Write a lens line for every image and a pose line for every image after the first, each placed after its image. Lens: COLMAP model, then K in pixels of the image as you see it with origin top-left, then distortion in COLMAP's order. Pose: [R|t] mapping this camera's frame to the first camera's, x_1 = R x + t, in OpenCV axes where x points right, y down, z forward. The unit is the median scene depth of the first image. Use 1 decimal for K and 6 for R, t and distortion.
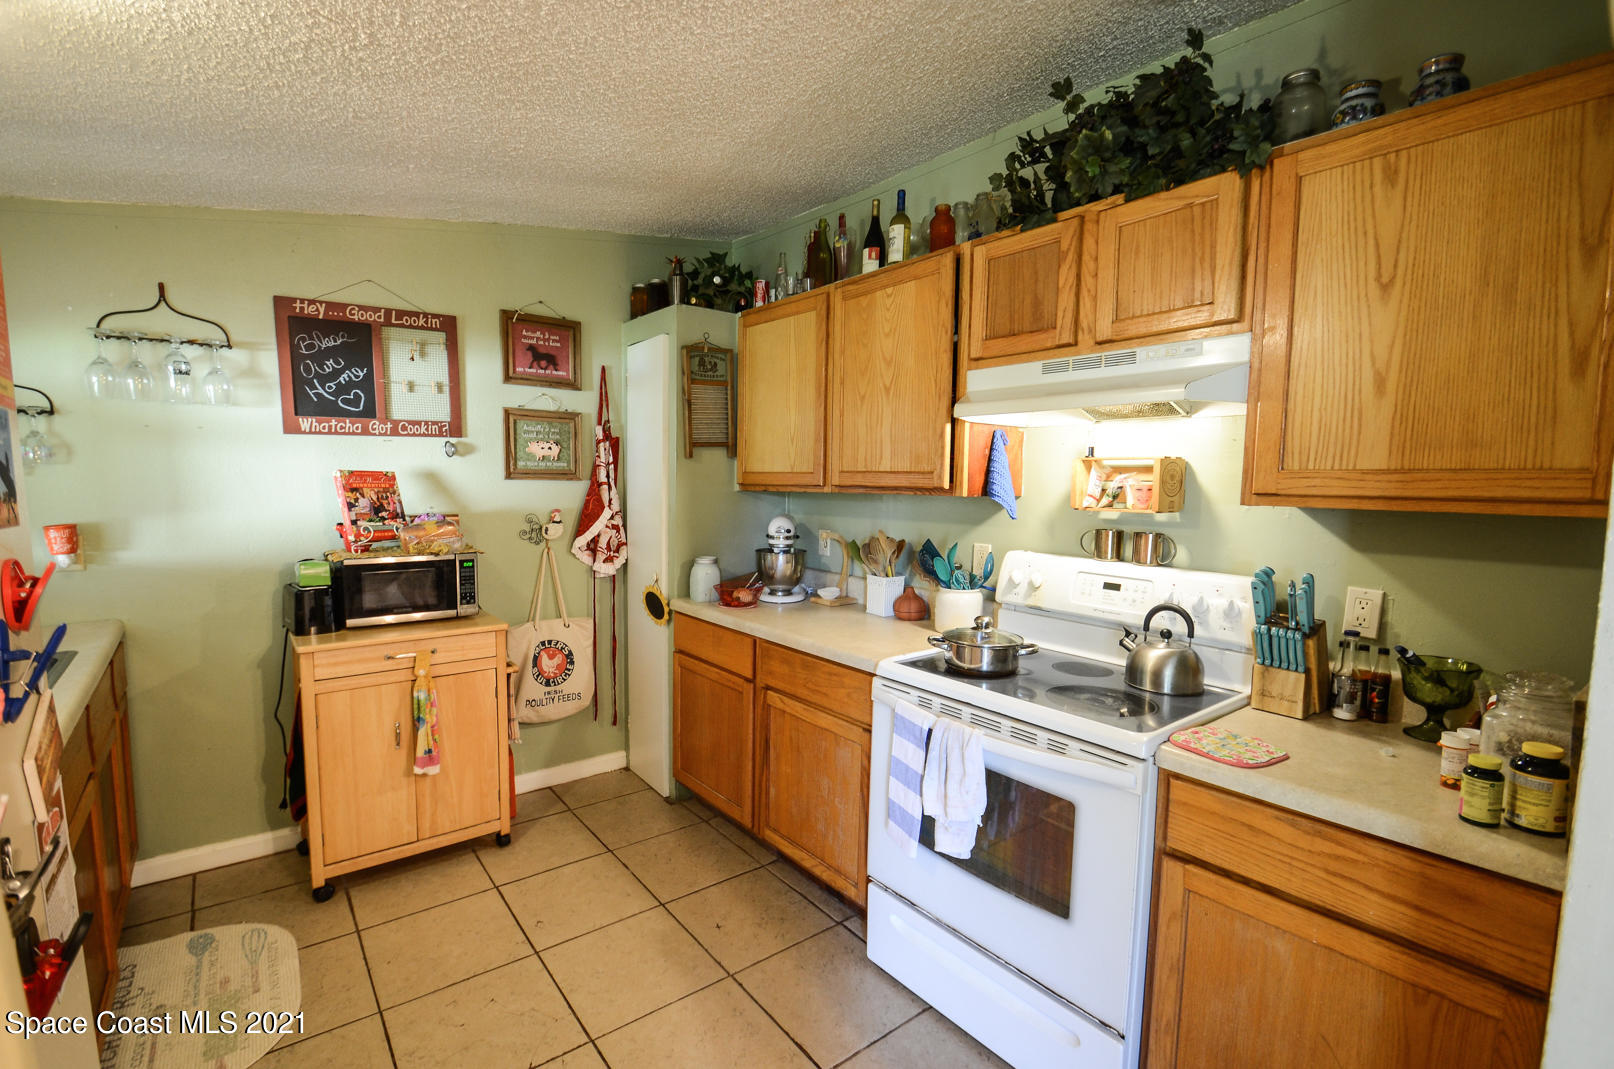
lens RADIAL K [[722.6, 0, 774.4], [0, 722.6, 538.7], [0, 0, 1]] dist [0.016796, -0.017452]
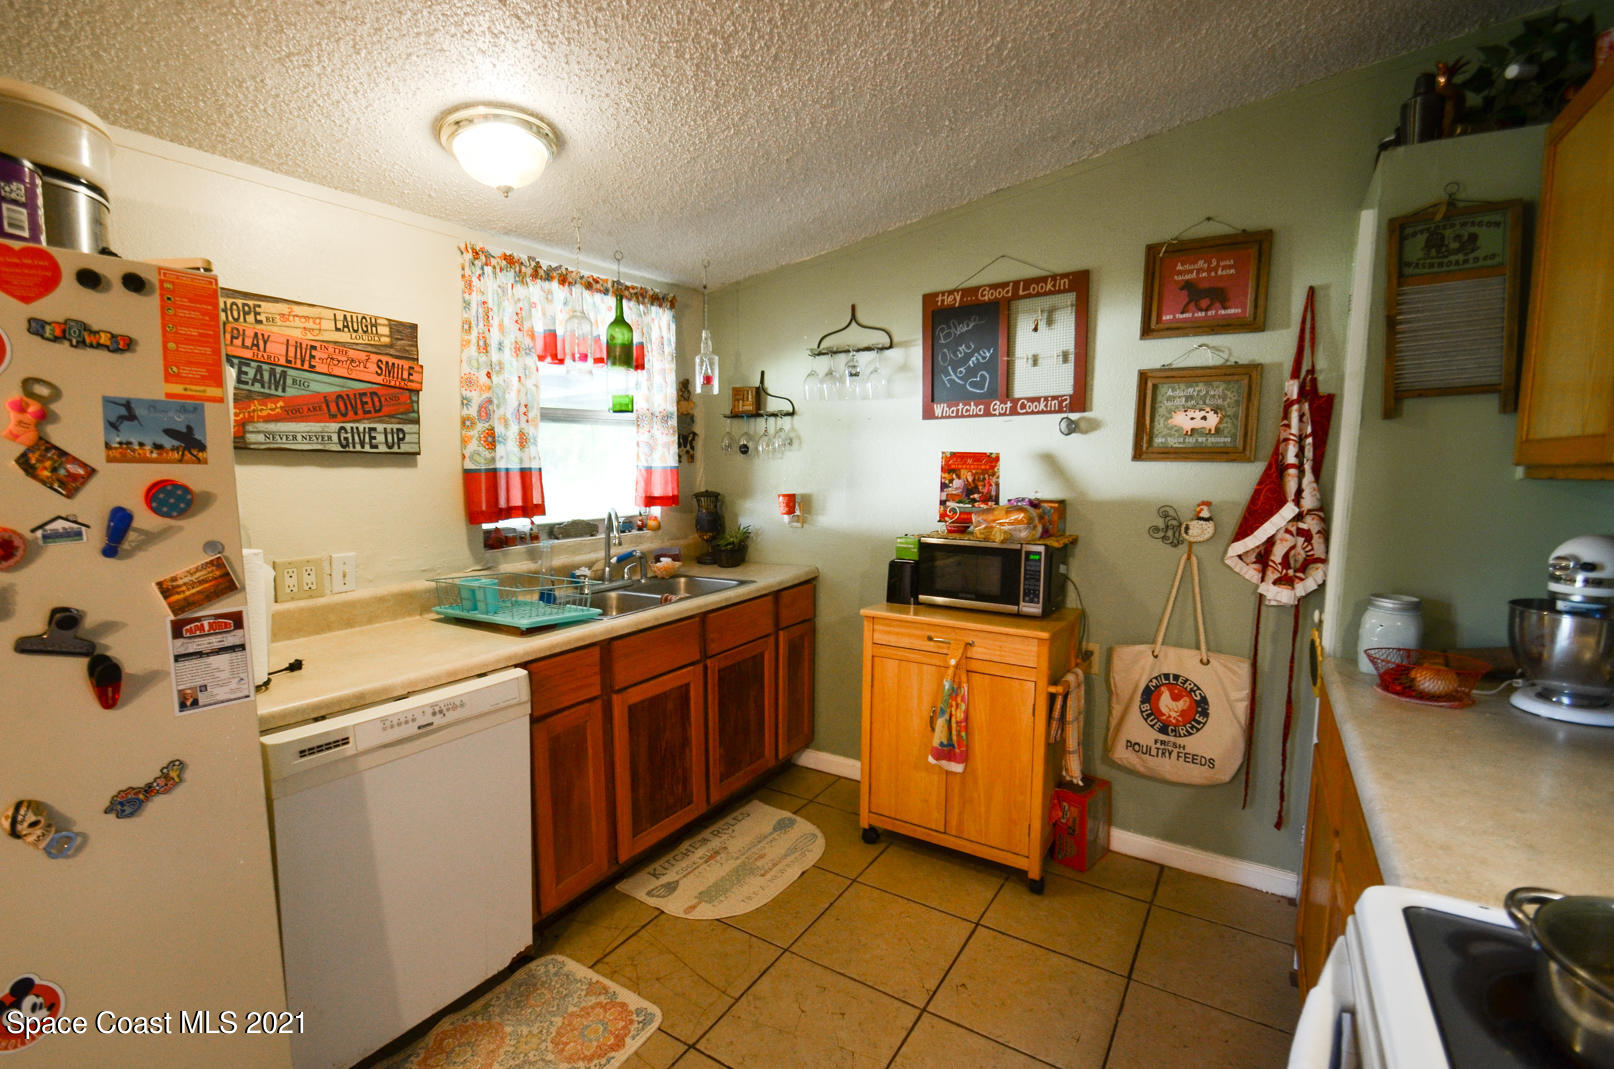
lens RADIAL K [[733.9, 0, 781.7], [0, 733.9, 539.7], [0, 0, 1]] dist [0.017499, -0.018163]
pose [[0.345113, 0.088409, -0.934388, 0.300014], [-0.083280, 0.994511, 0.063339, -0.016406], [0.934859, 0.055957, 0.350581, 0.408762]]
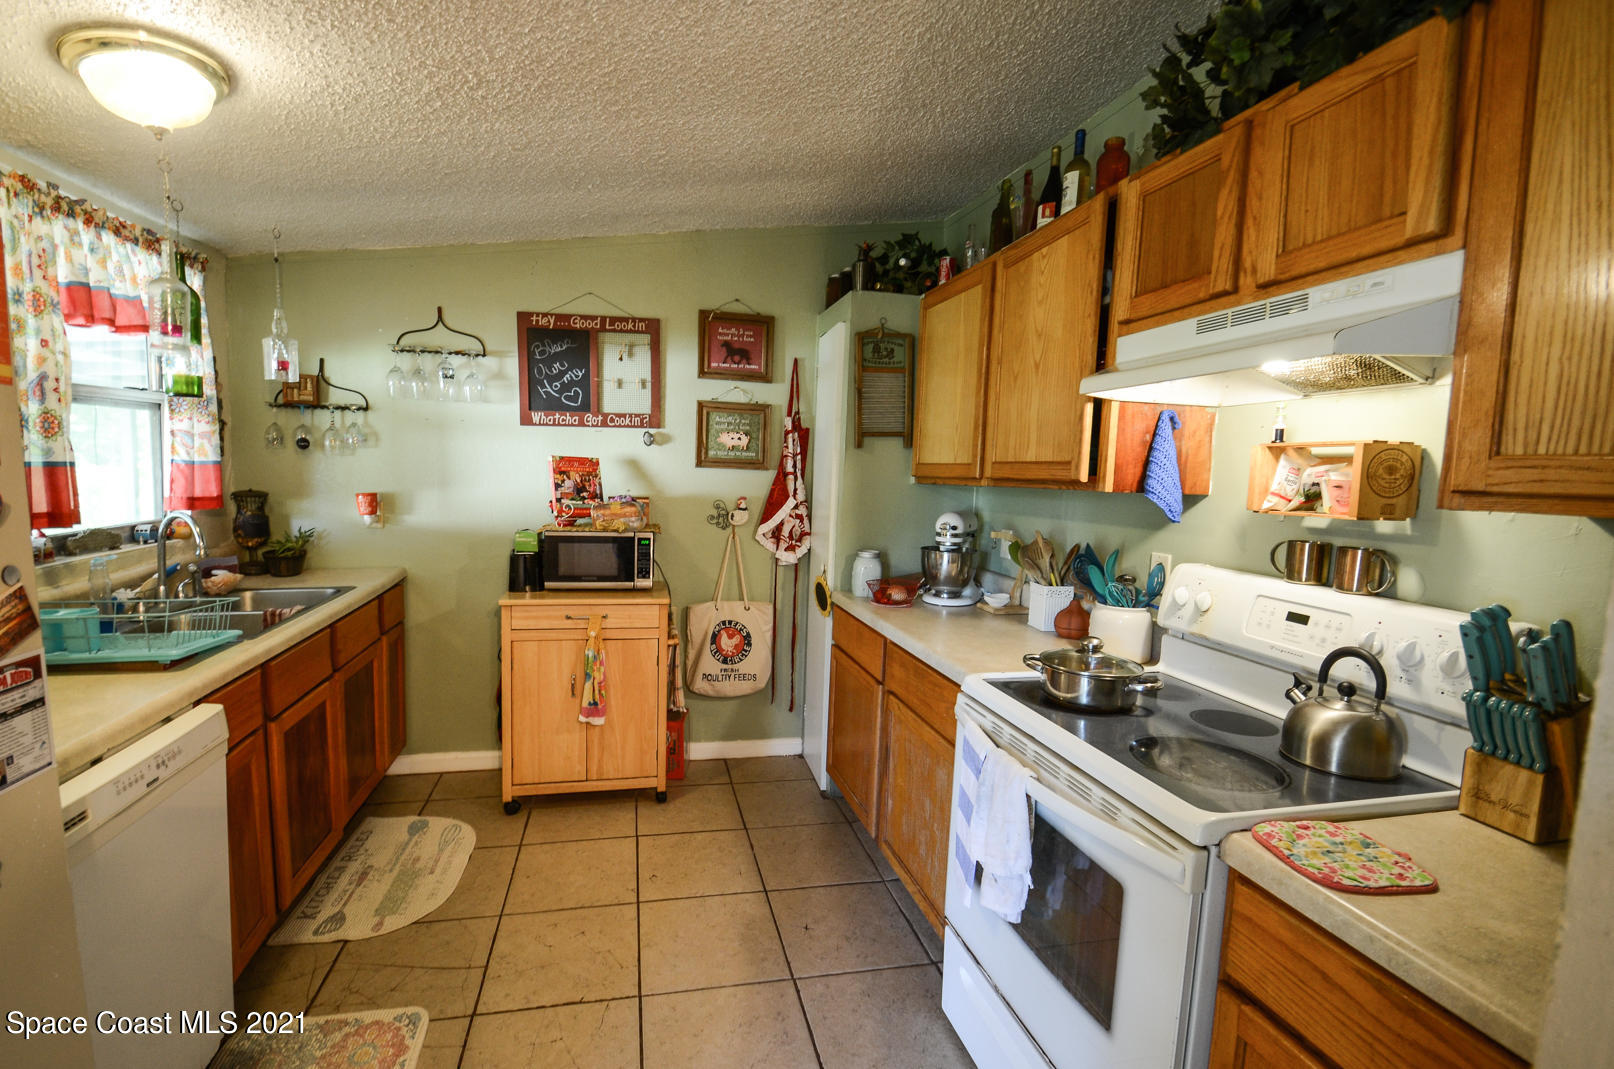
lens RADIAL K [[722.6, 0, 774.4], [0, 722.6, 538.7], [0, 0, 1]] dist [0.016796, -0.017452]
pose [[0.906103, 0.056915, -0.419212, 0.220530], [-0.056984, 0.998298, 0.012368, 0.005019], [0.419203, 0.012681, 0.907804, 0.080700]]
